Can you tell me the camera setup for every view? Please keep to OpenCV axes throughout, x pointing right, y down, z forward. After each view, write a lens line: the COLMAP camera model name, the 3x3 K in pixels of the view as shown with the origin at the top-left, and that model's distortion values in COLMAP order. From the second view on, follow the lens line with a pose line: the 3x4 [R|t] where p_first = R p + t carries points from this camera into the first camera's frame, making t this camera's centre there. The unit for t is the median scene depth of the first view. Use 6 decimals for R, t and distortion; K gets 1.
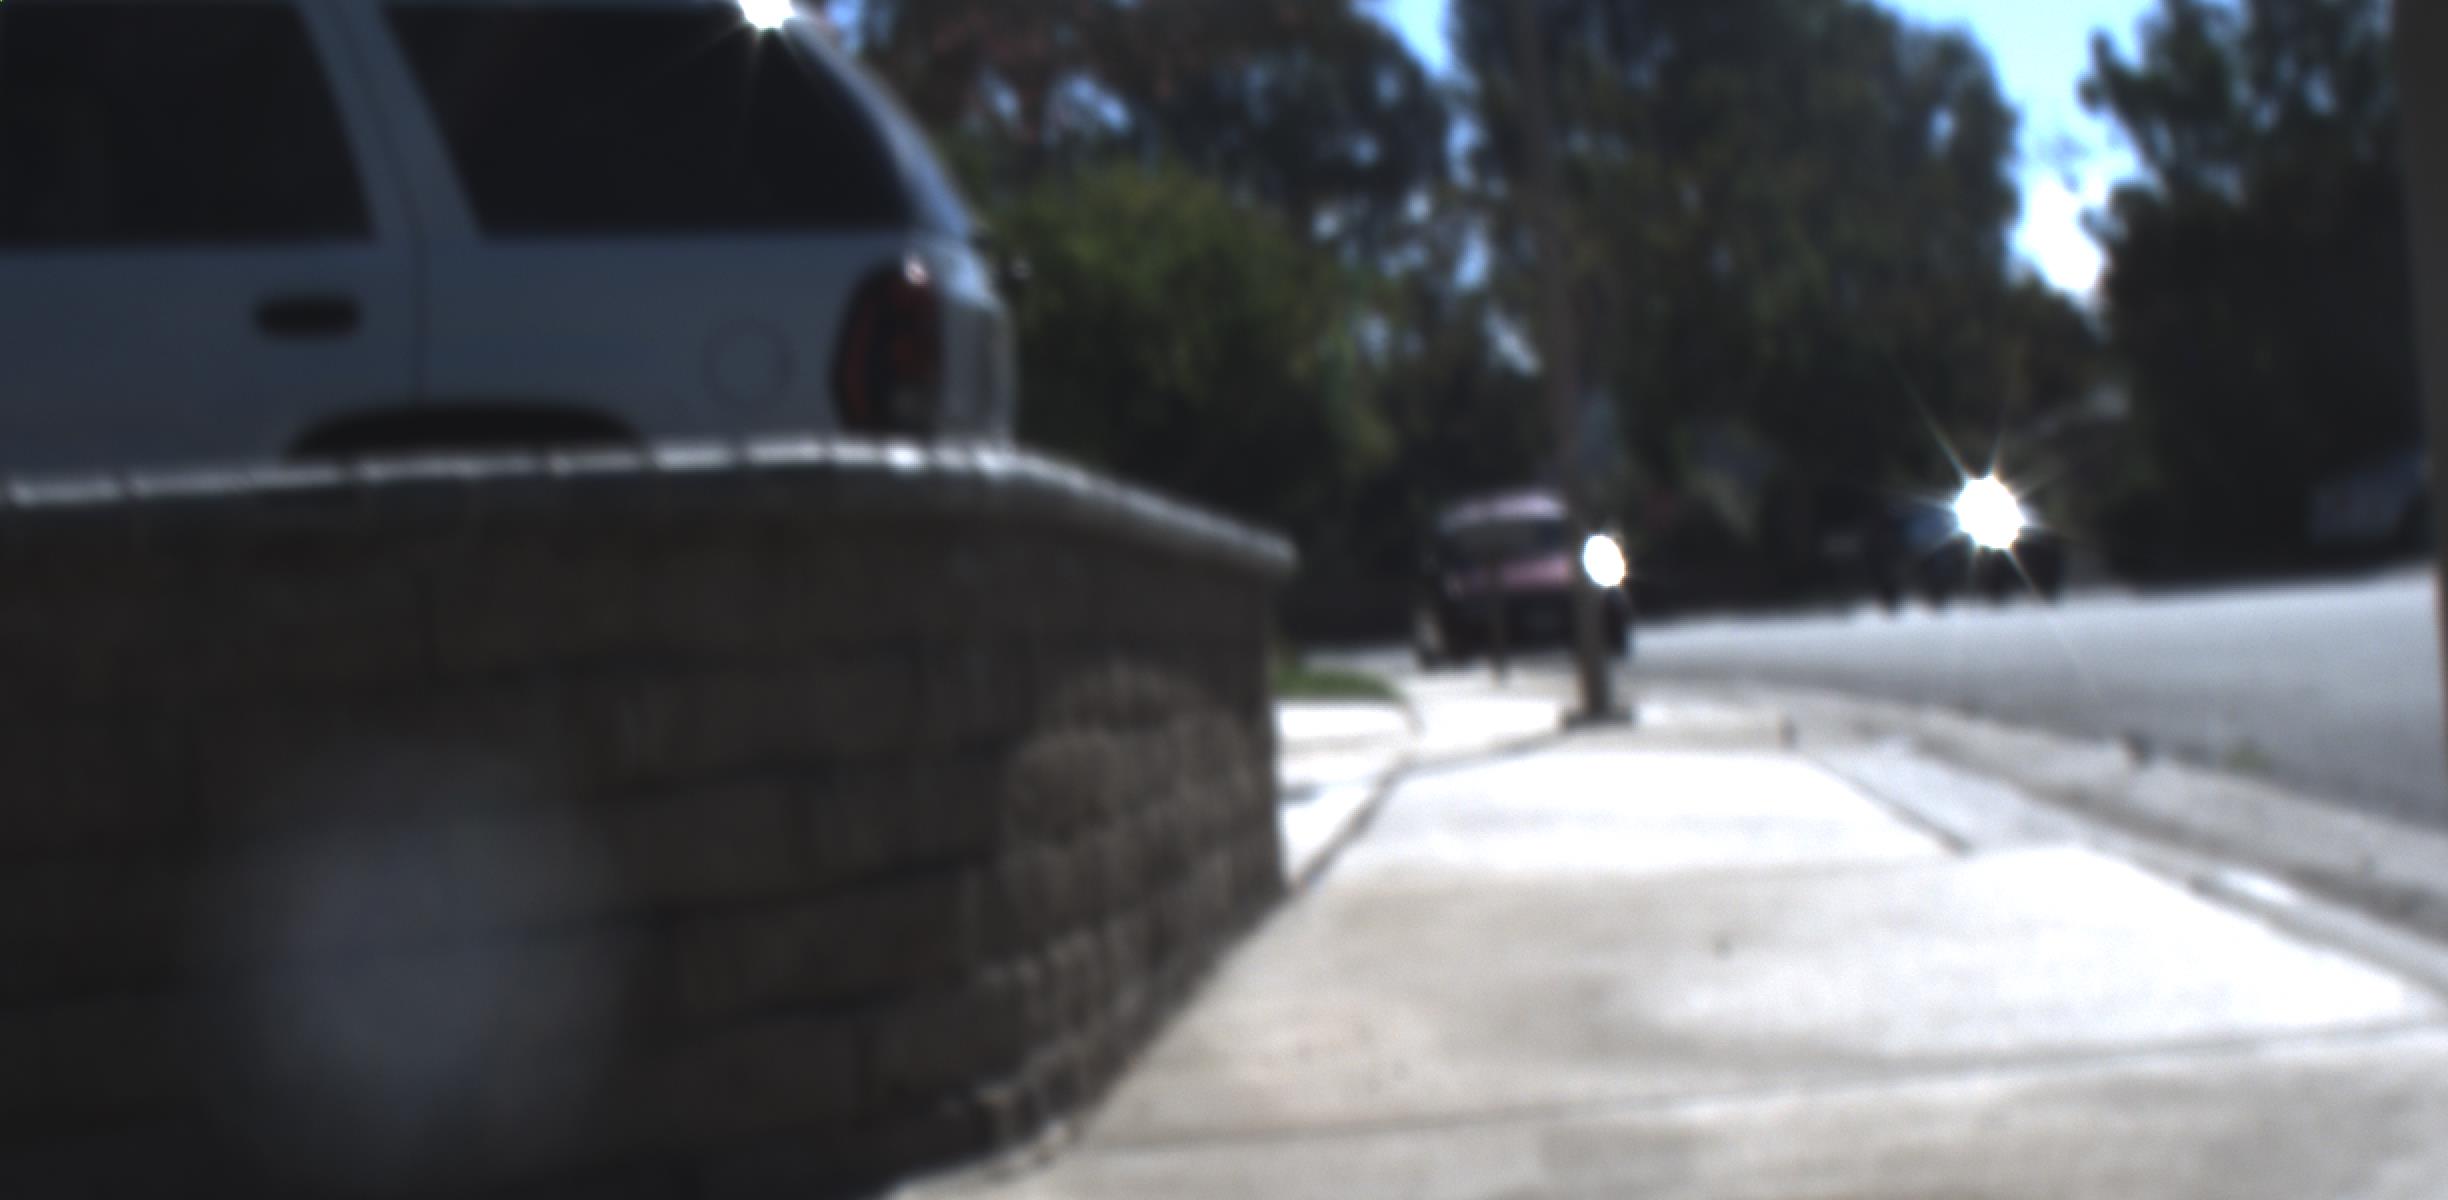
lens RADIAL K [[2318.7, 0, 1421.6], [0, 2318.7, 596.7], [0, 0, 1]] dist [-0.002975, 0.001616]
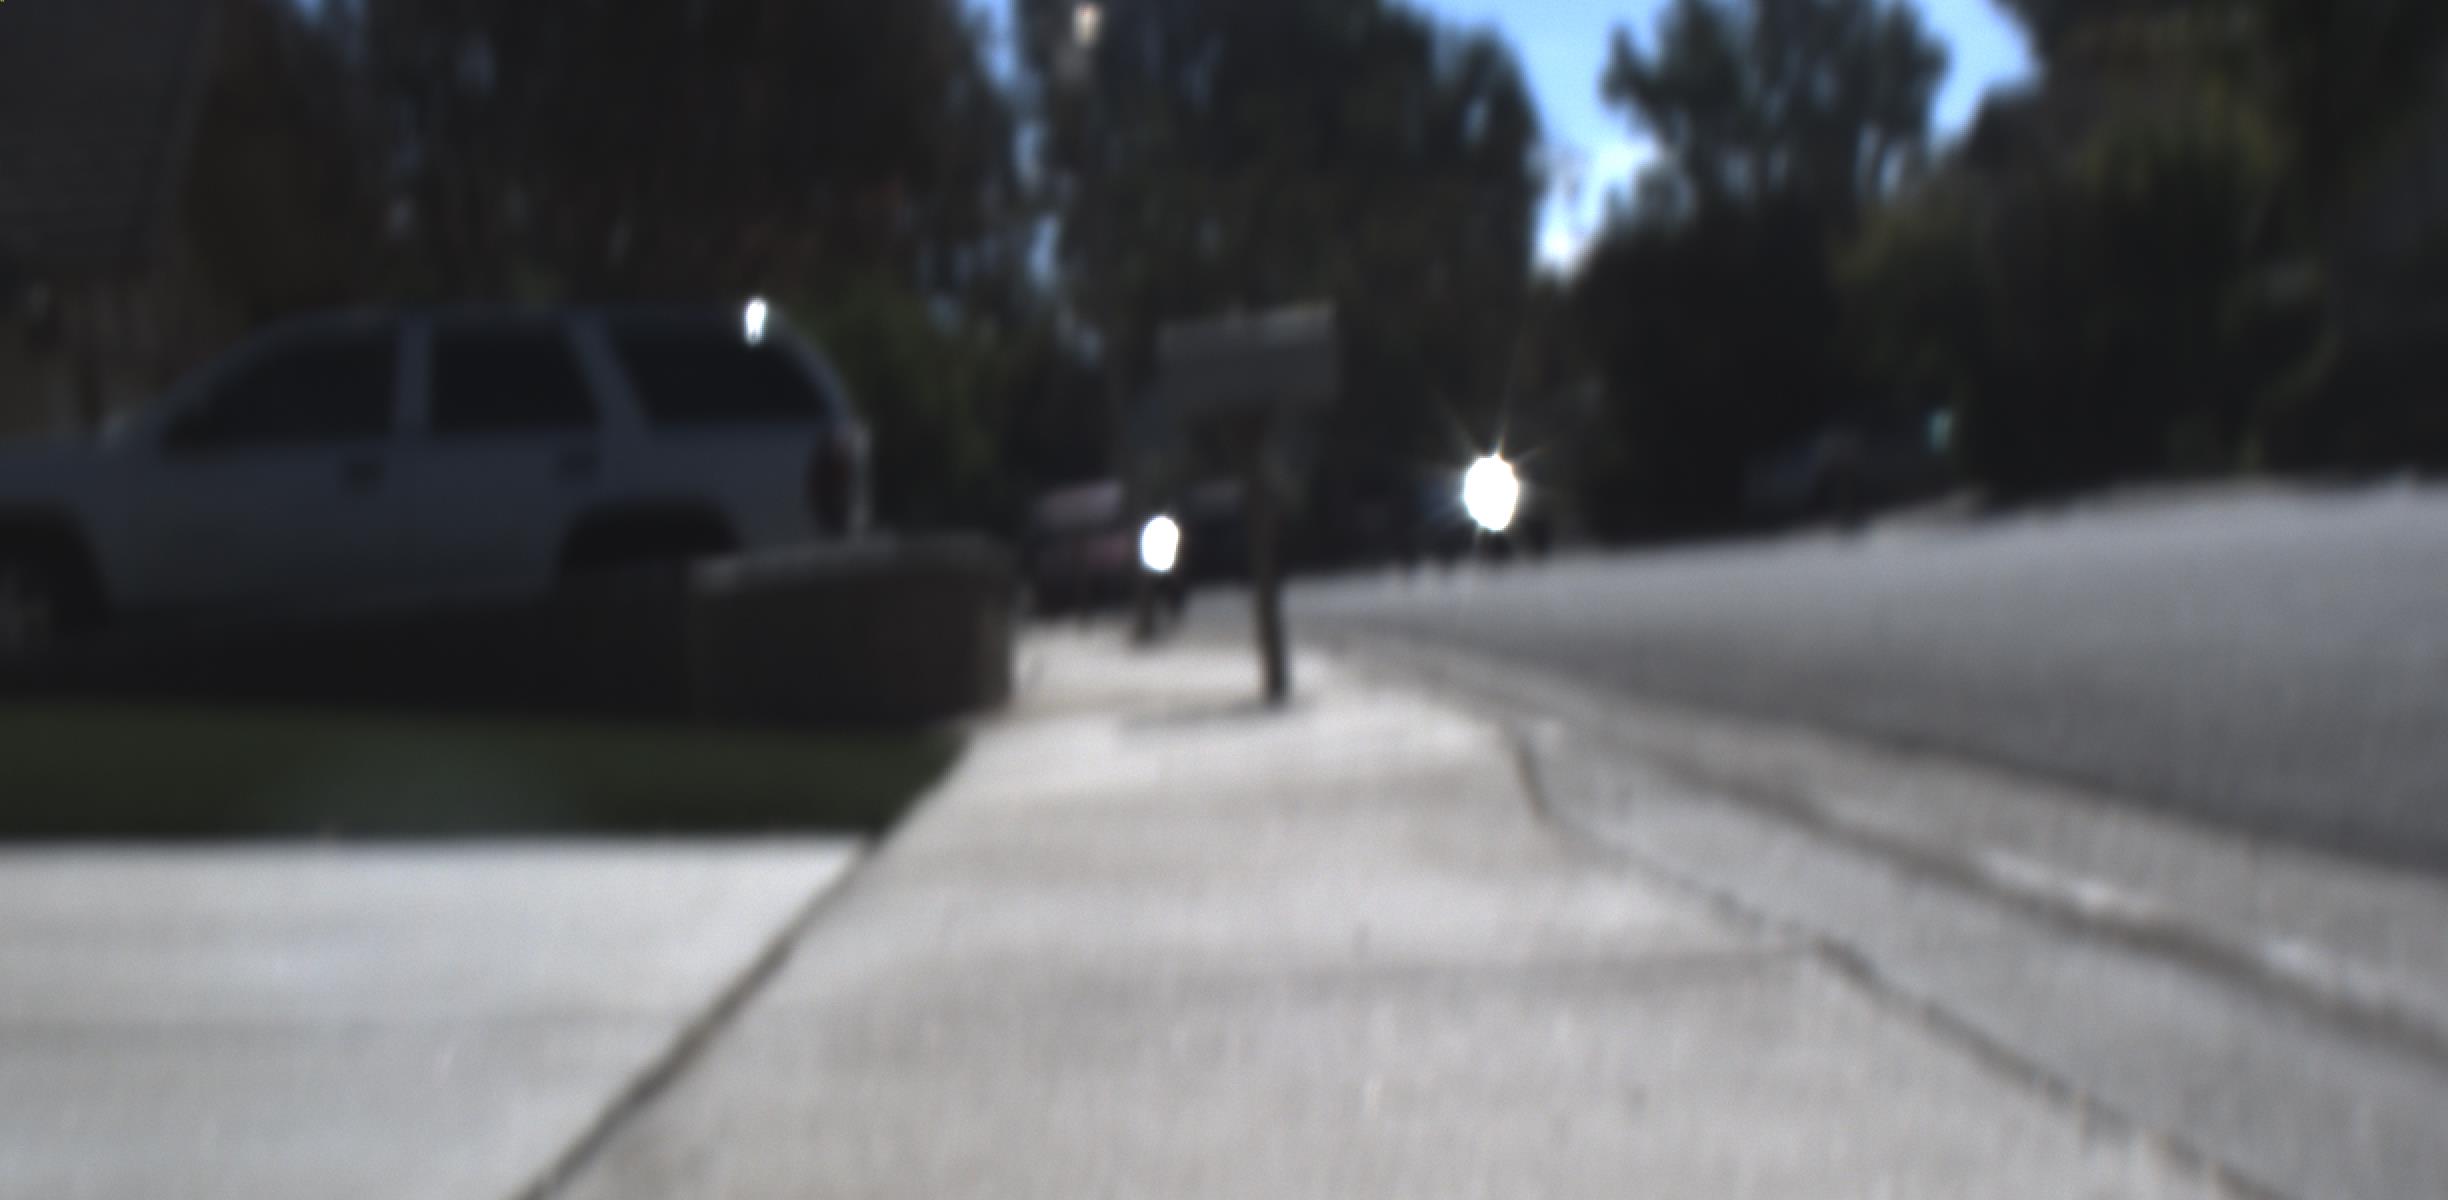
lens RADIAL K [[8941.1, 0, 1224.0], [0, 8941.1, 600.0], [0, 0, 1]] dist [0.088606, -0.282609]
pose [[0.997393, -0.023228, 0.068324, -0.204796], [0.022059, 0.999598, 0.017813, -0.064635], [-0.068710, -0.016260, 0.997504, -3.557677]]
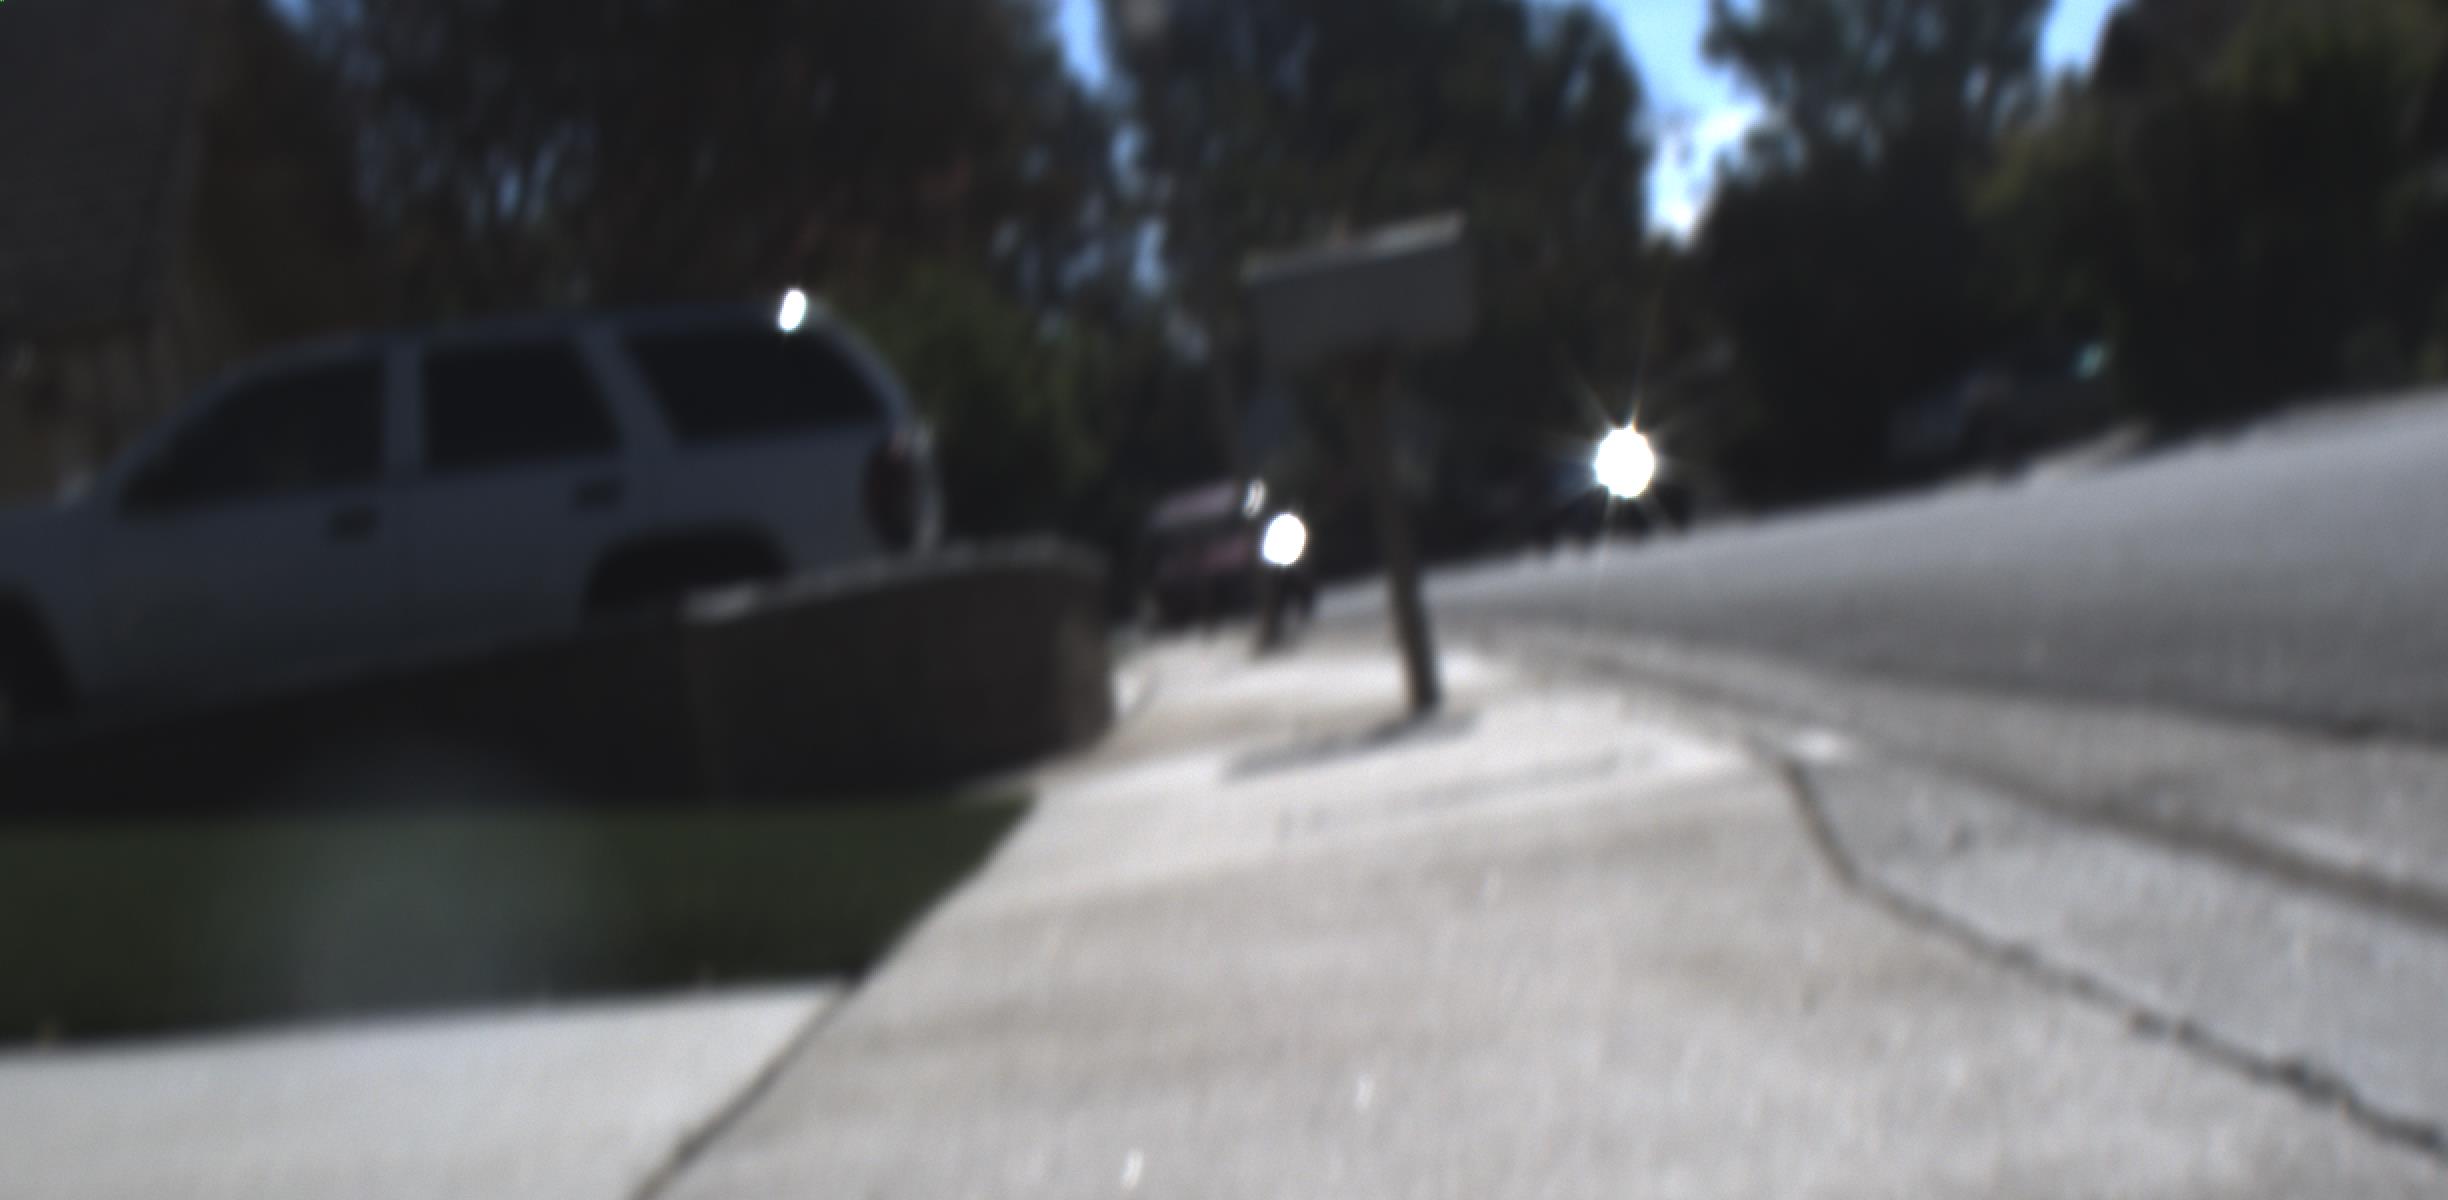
lens RADIAL K [[5171.2, 0, 1224.0], [0, 5171.2, 600.0], [0, 0, 1]] dist [-0.004149, 0.063324]
pose [[0.994503, -0.097188, 0.038960, -0.056753], [0.096729, 0.995219, 0.013495, -0.022010], [-0.040085, -0.009652, 0.999150, -1.533870]]
